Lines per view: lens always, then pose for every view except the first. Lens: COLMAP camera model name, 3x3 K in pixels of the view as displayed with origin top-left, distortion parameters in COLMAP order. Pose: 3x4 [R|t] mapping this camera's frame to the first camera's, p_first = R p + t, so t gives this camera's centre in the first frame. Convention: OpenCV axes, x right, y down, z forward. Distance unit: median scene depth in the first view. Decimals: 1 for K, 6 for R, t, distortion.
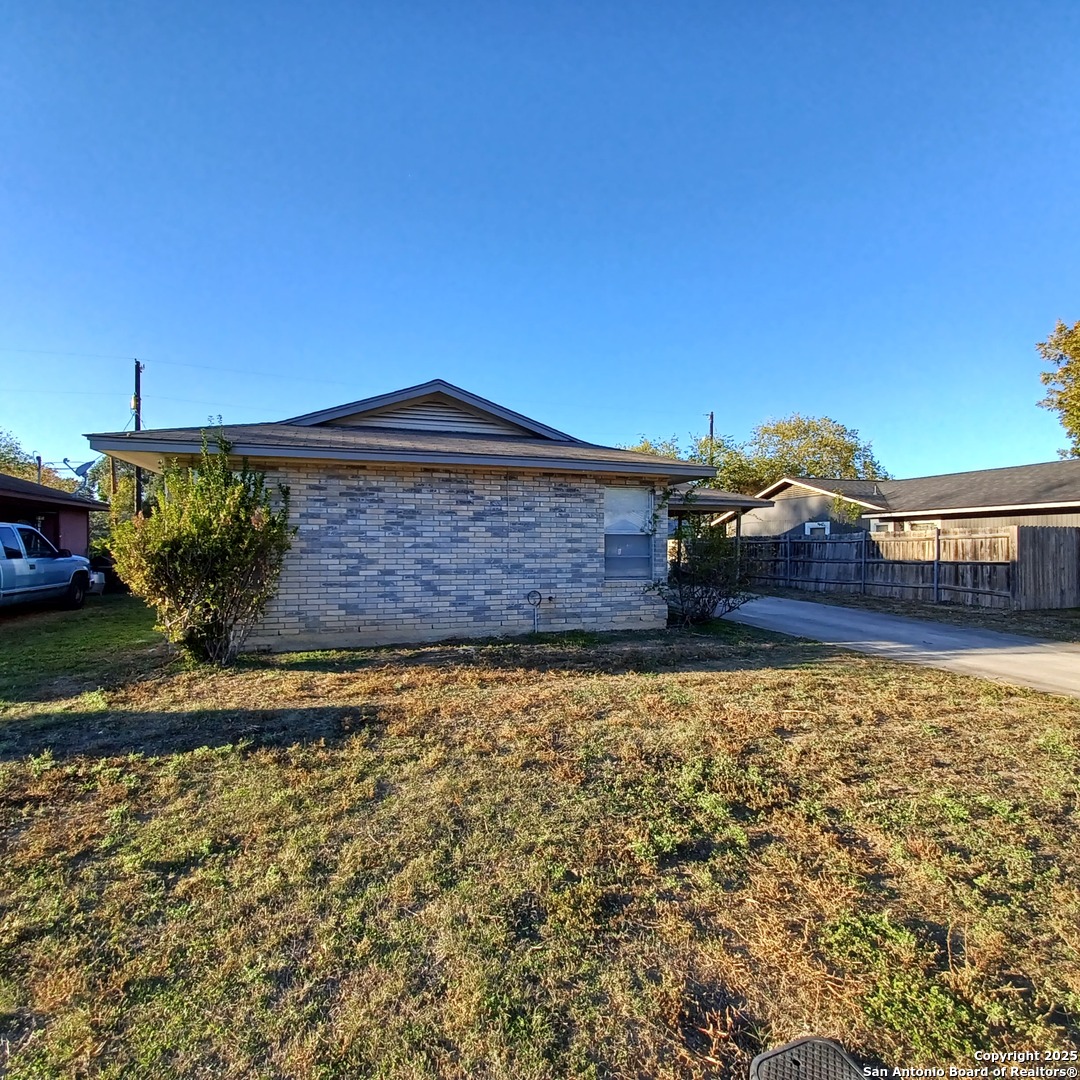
lens RADIAL K [[567.1, 0, 531.0], [0, 567.1, 555.9], [0, 0, 1]] dist [0.012185, -0.012943]
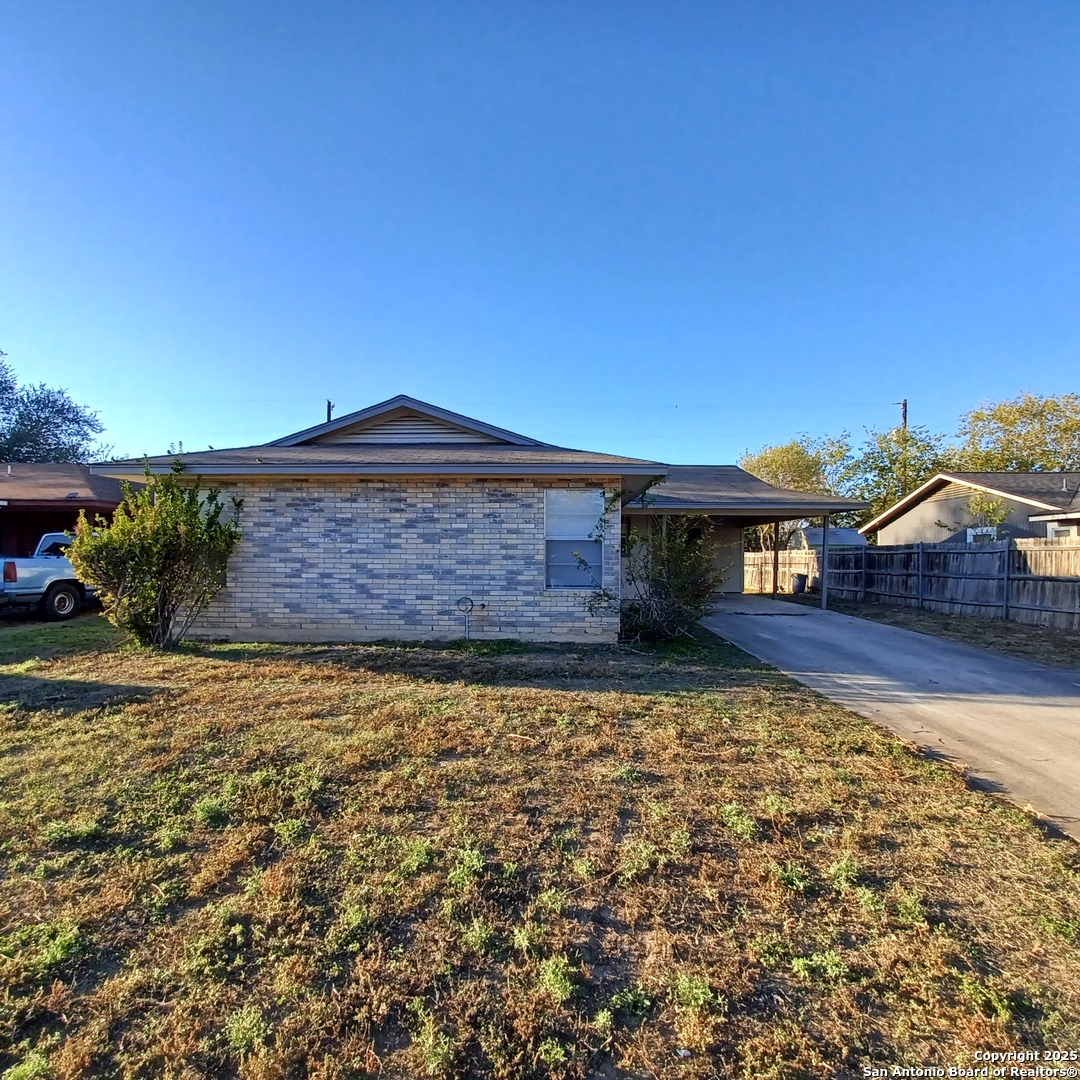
lens RADIAL K [[567.1, 0, 531.0], [0, 567.1, 555.9], [0, 0, 1]] dist [0.012185, -0.012943]
pose [[0.939106, 0.005828, -0.343578, 0.466991], [-0.012766, 0.999758, -0.017935, 0.005517], [0.343390, 0.021229, 0.938953, 0.103014]]
